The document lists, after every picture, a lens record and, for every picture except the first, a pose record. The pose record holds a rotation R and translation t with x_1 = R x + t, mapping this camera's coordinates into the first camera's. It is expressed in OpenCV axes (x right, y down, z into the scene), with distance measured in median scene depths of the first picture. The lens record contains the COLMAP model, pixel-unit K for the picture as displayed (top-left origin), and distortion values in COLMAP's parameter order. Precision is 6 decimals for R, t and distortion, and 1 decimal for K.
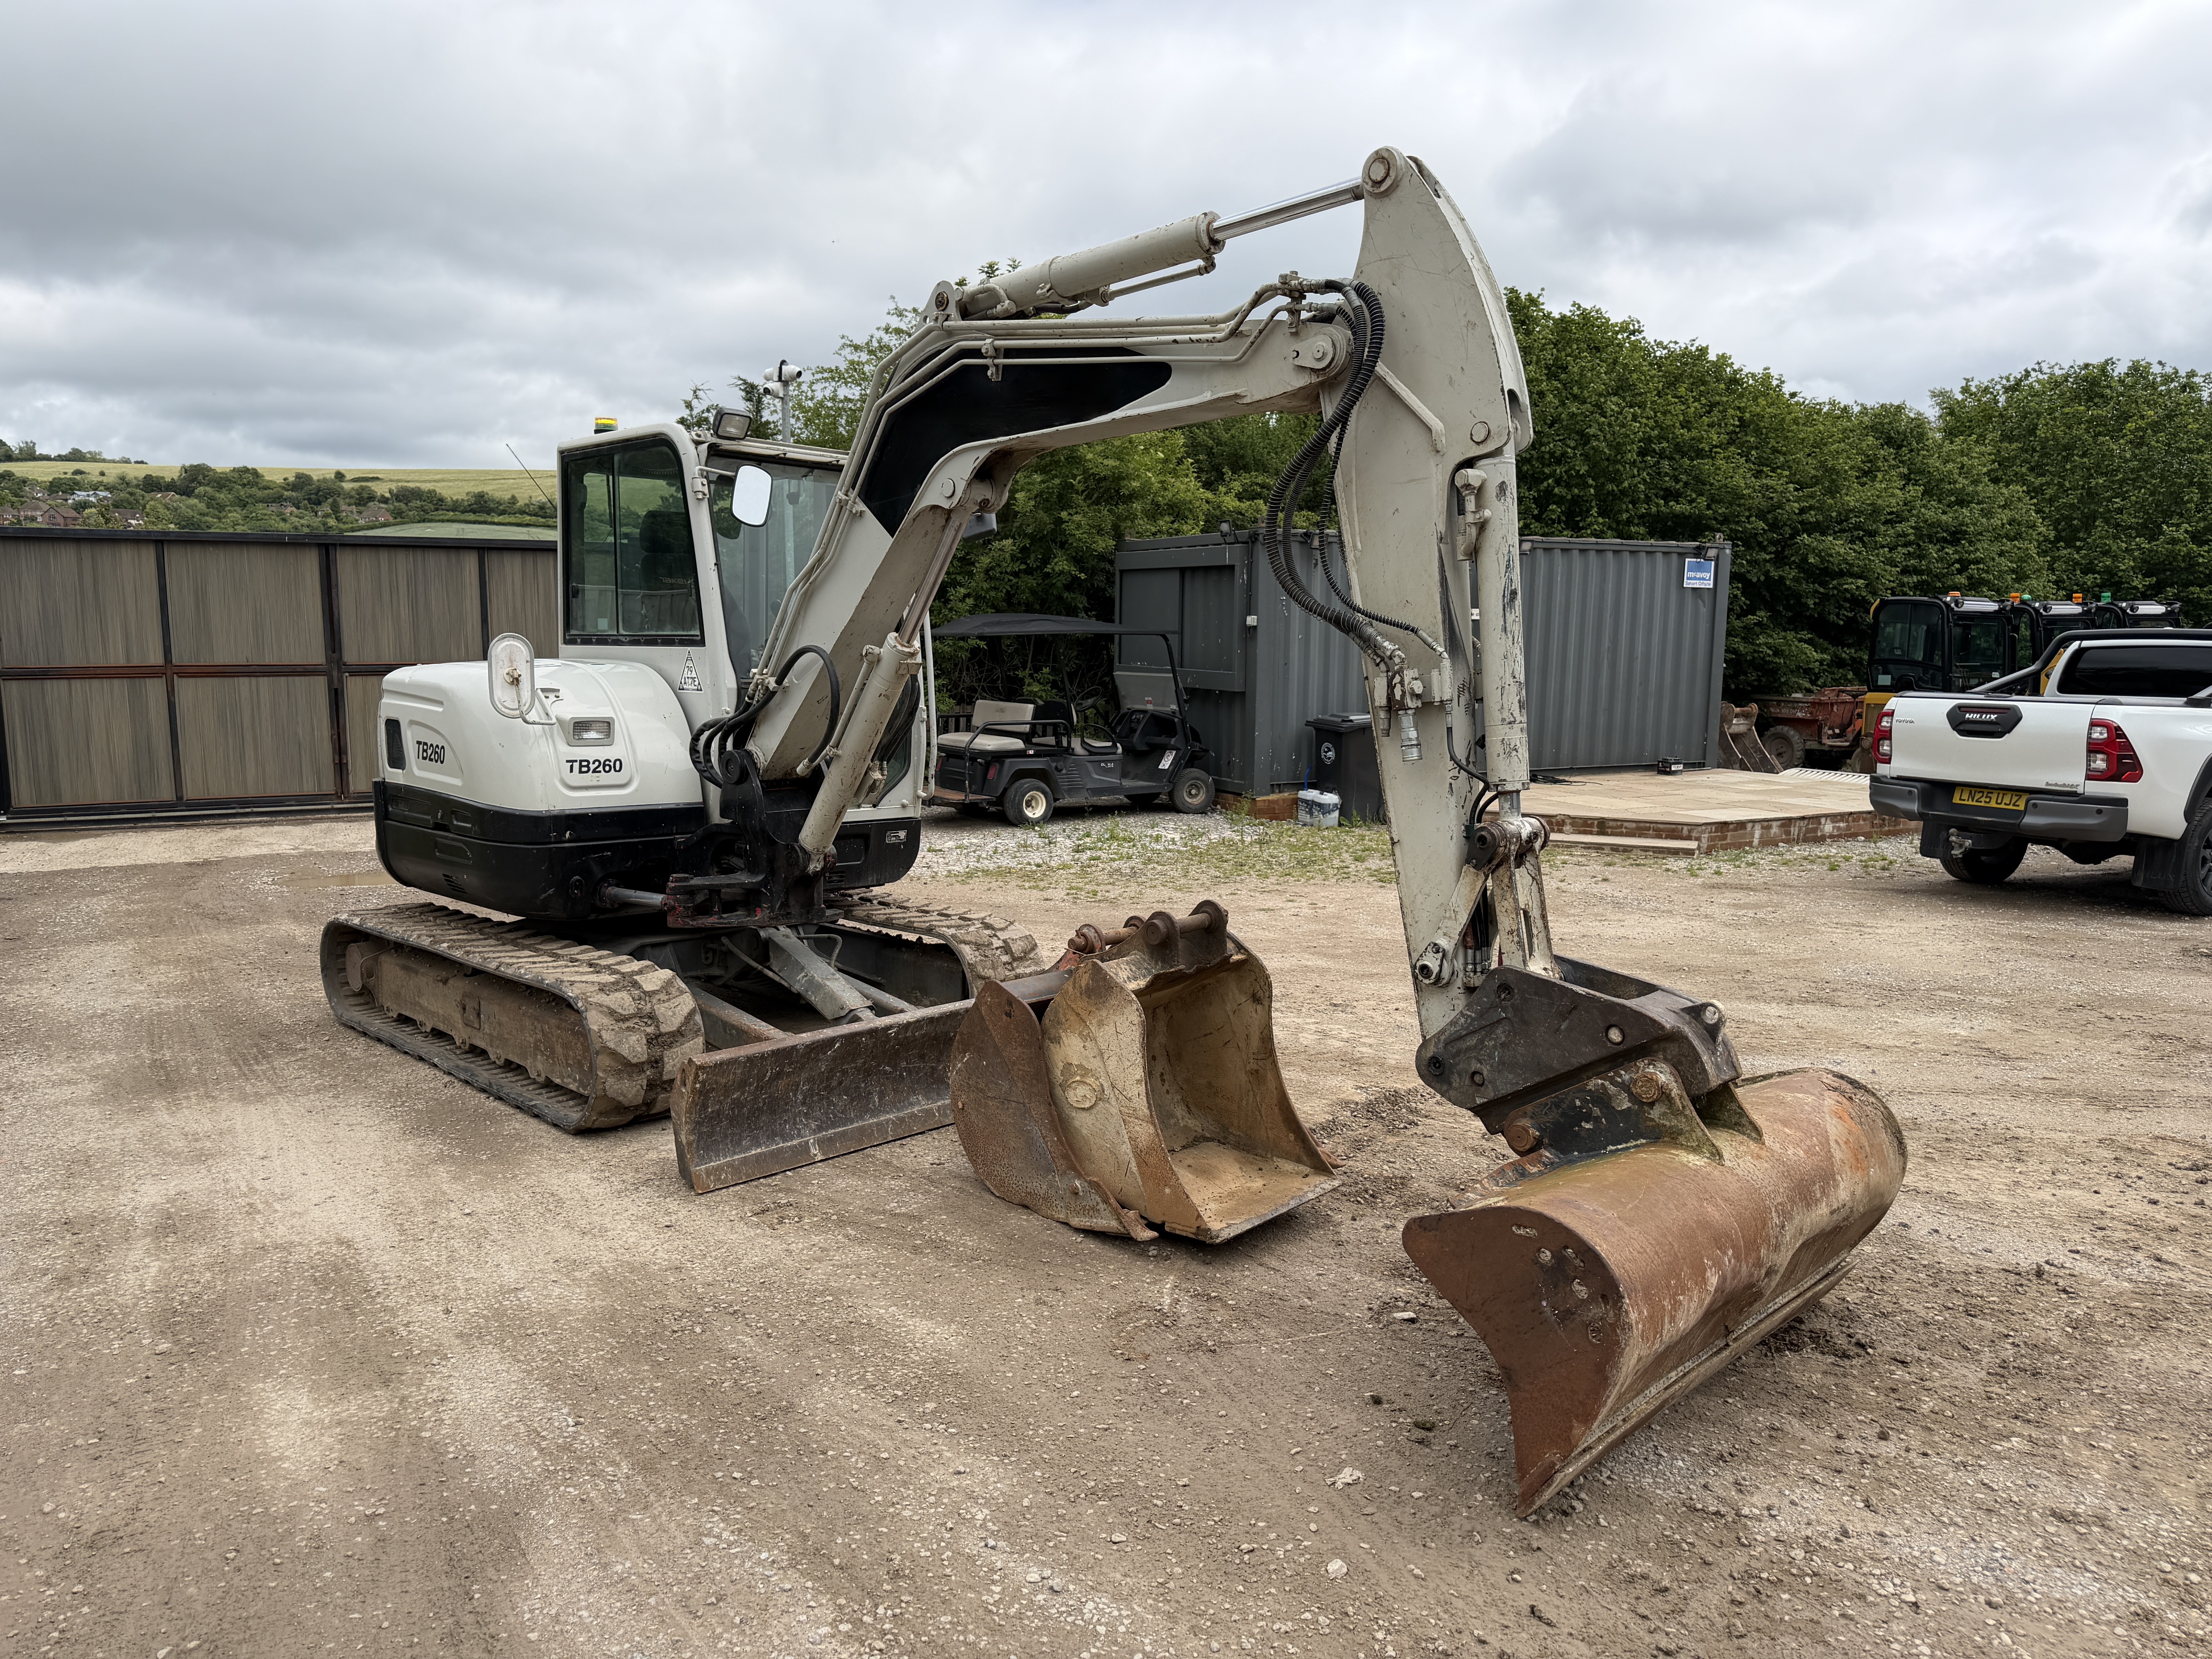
lens RADIAL K [[1565.1, 0, 1101.5], [0, 1565.1, 832.9], [0, 0, 1]] dist [0.045136, -0.055019]
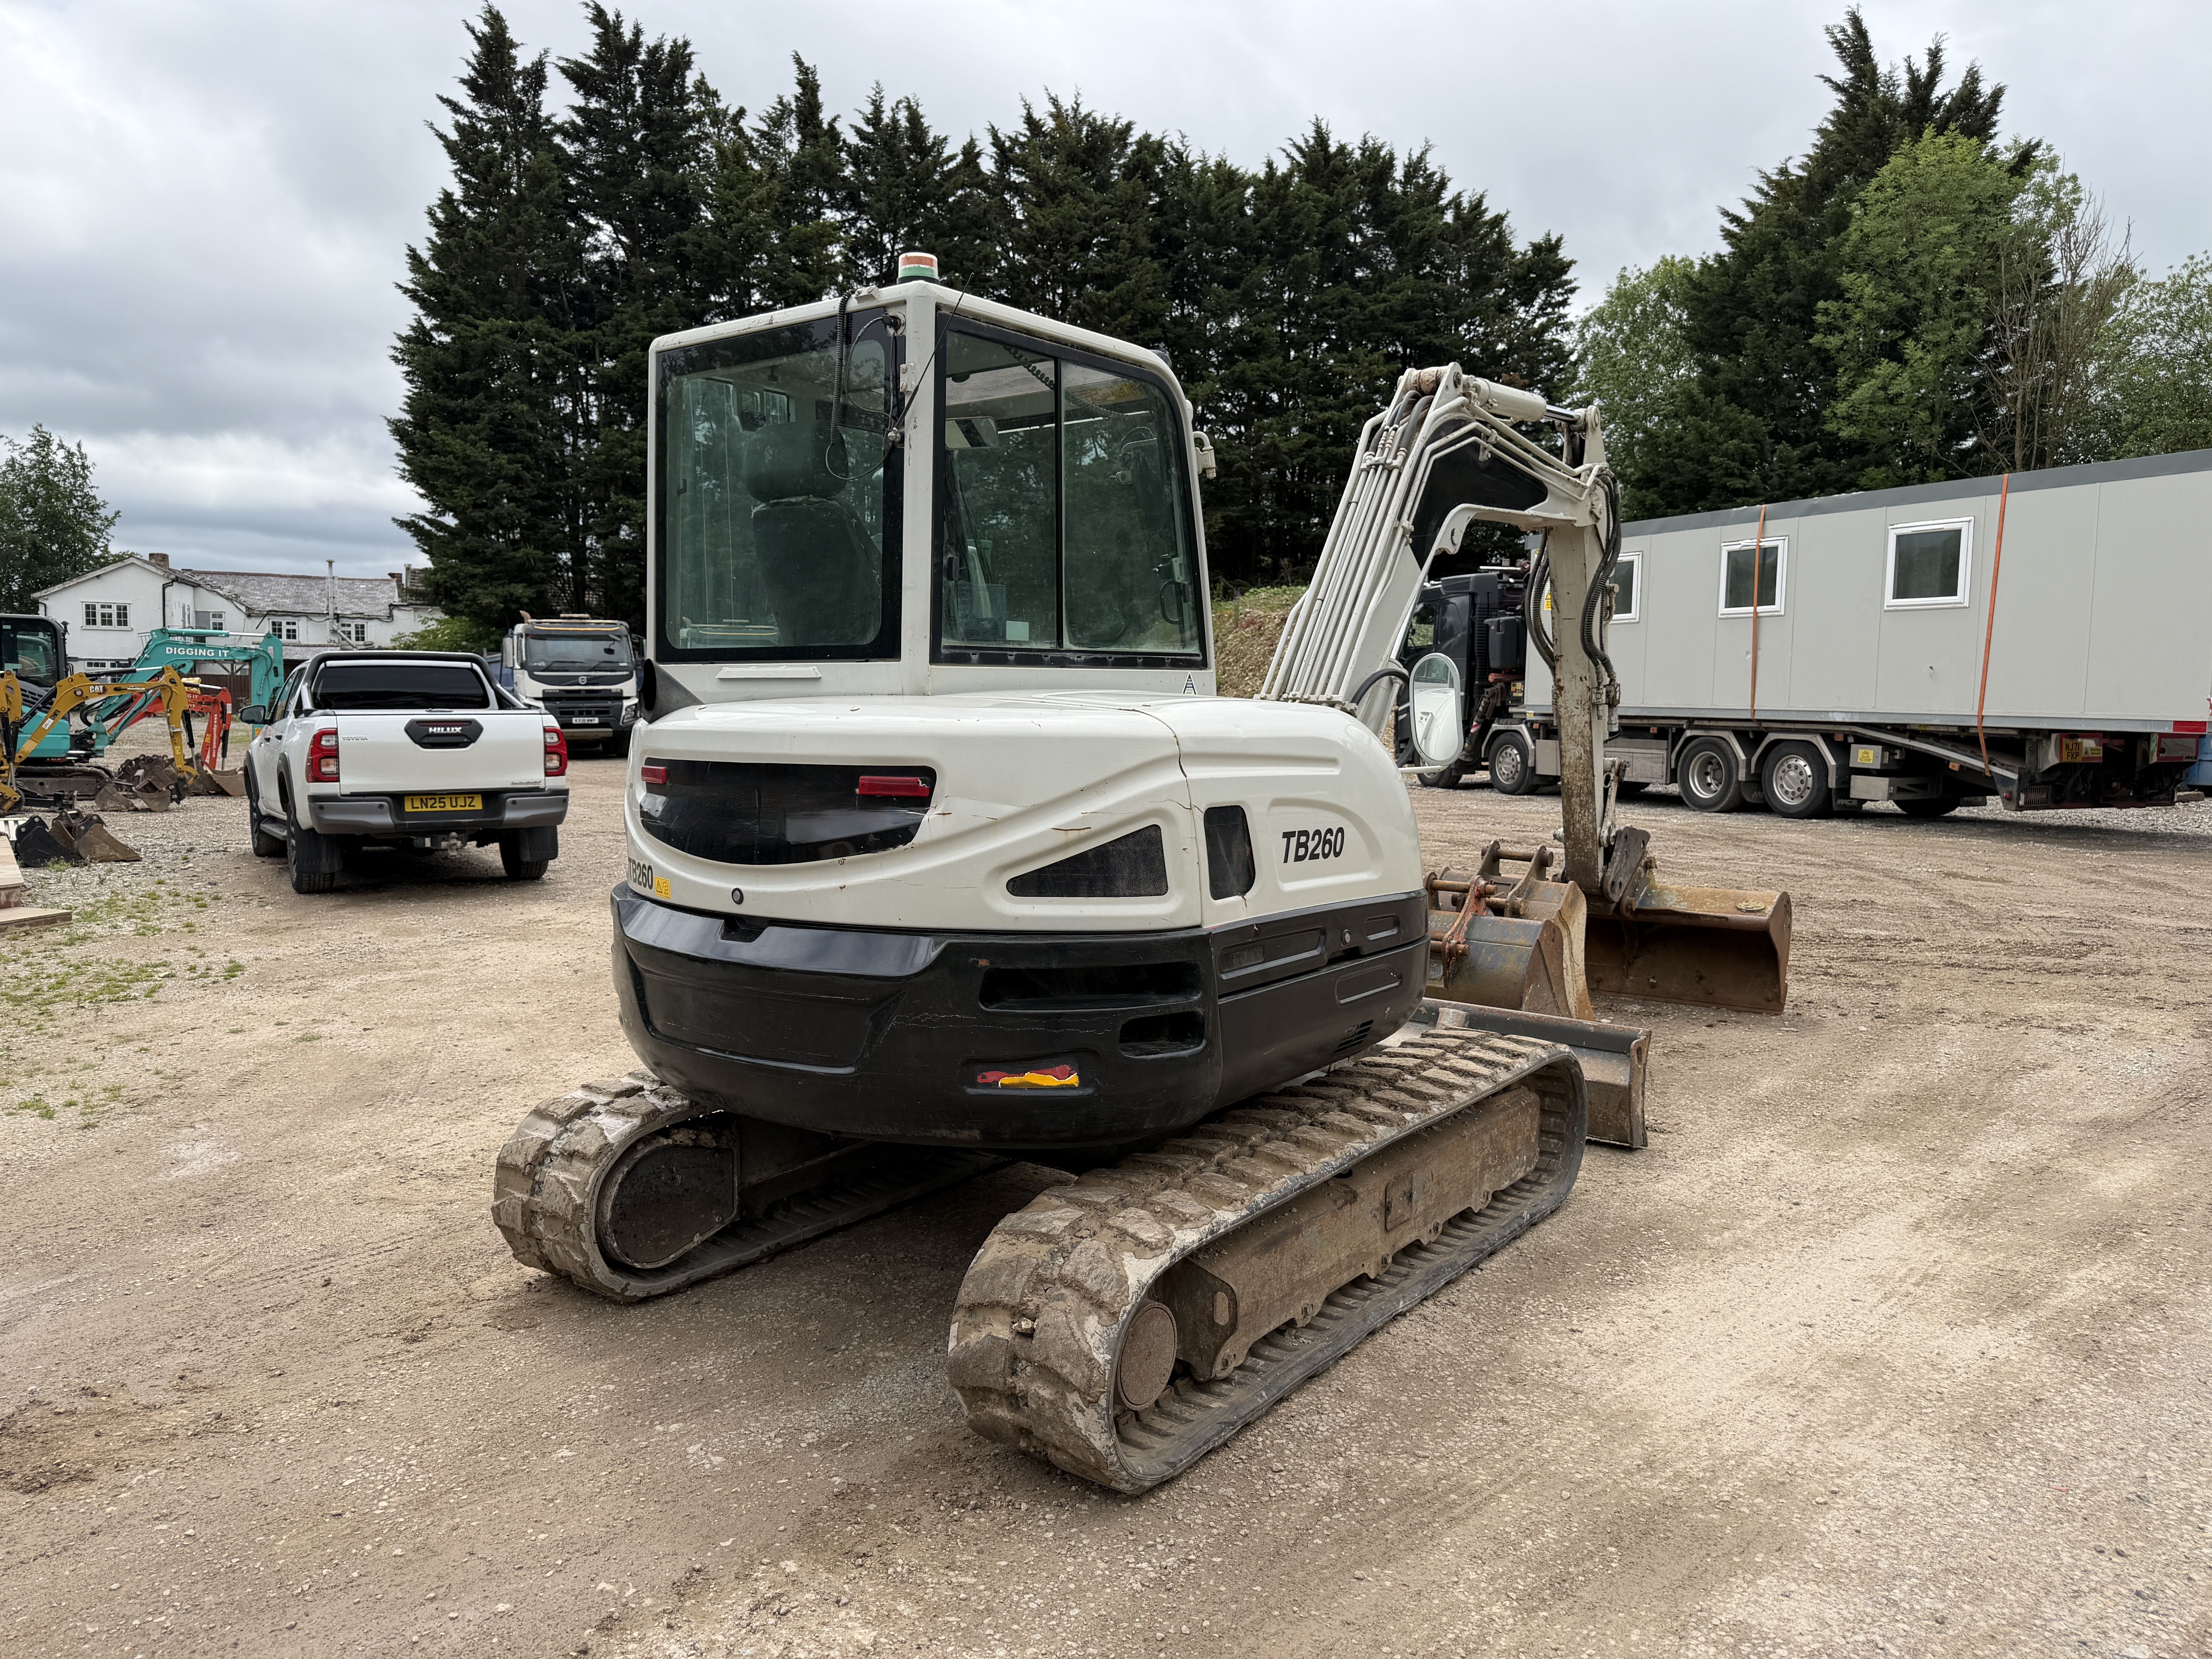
lens RADIAL K [[1565.1, 0, 1101.5], [0, 1565.1, 832.9], [0, 0, 1]] dist [0.045136, -0.055019]
pose [[-0.146567, -0.100801, 0.984051, -0.643920], [0.108775, 0.987120, 0.117316, -0.086763], [-0.983202, 0.124235, -0.133714, 0.745644]]
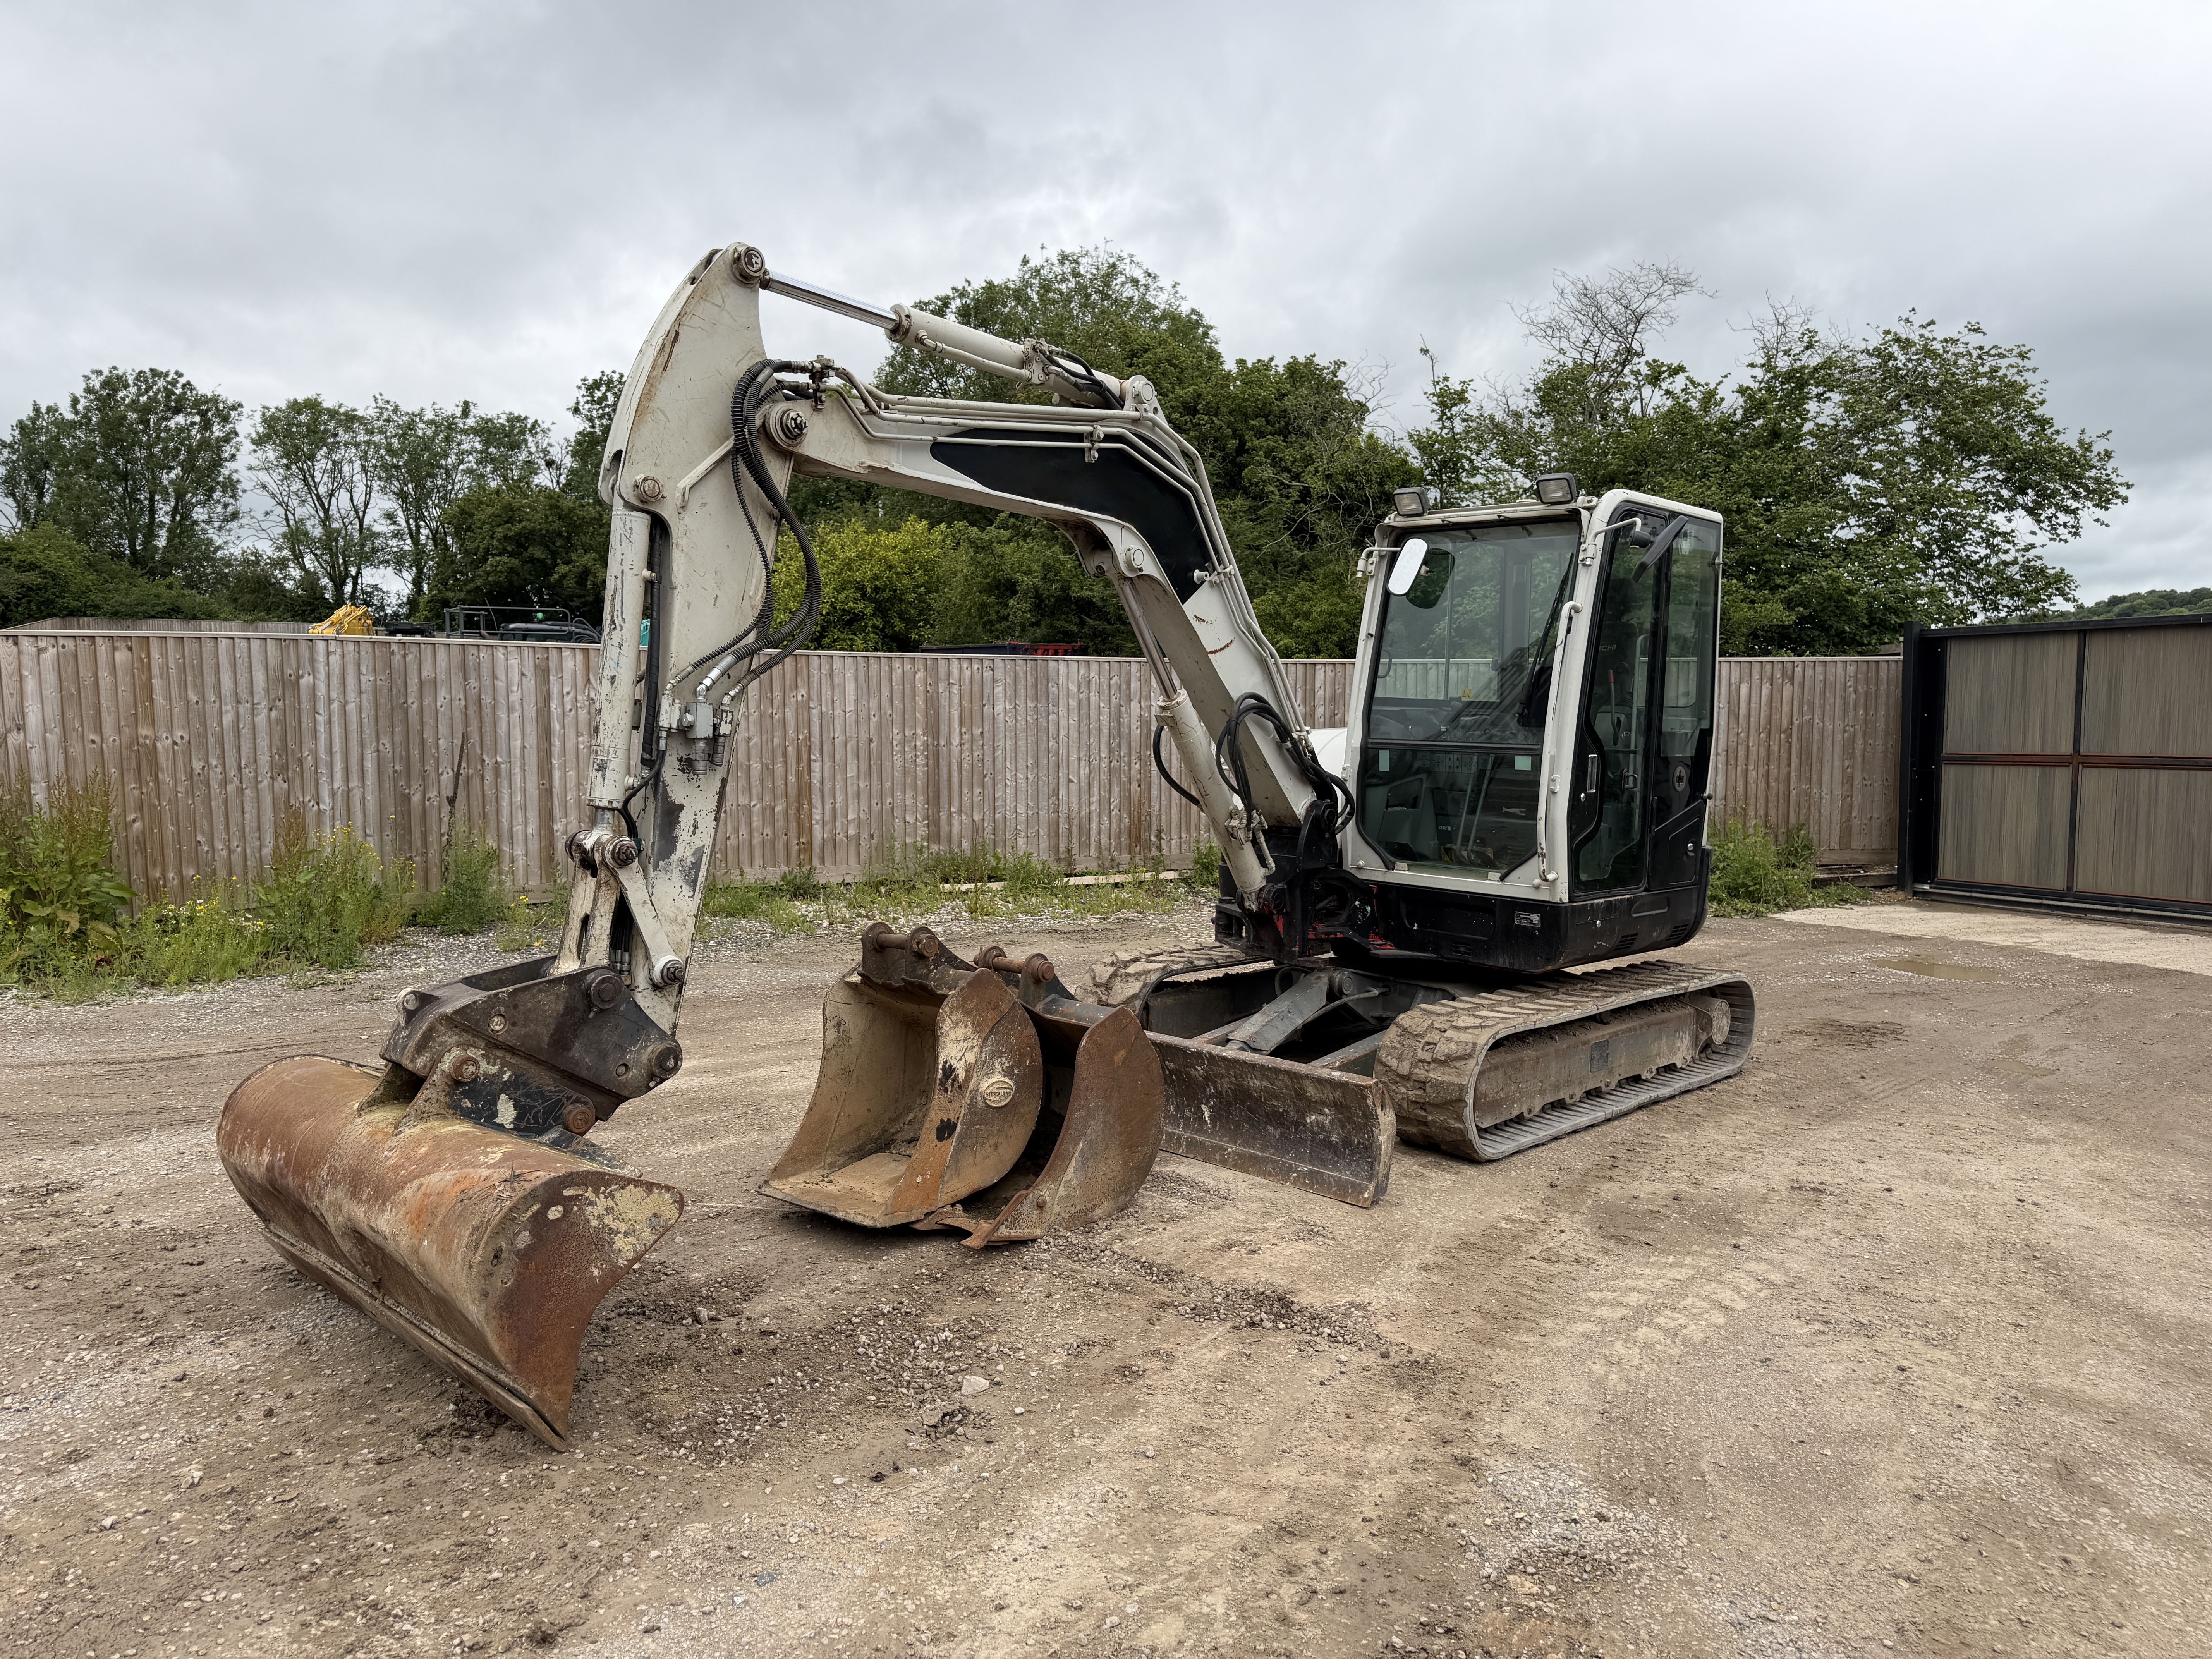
lens RADIAL K [[1551.0, 0, 1106.0], [0, 1551.0, 829.5], [0, 0, 1]] dist [0.080313, -0.105363]
pose [[0.019286, 0.065632, -0.997658, 0.532507], [-0.137459, 0.988542, 0.062375, -0.051389], [0.990320, 0.135934, 0.028086, 0.511335]]
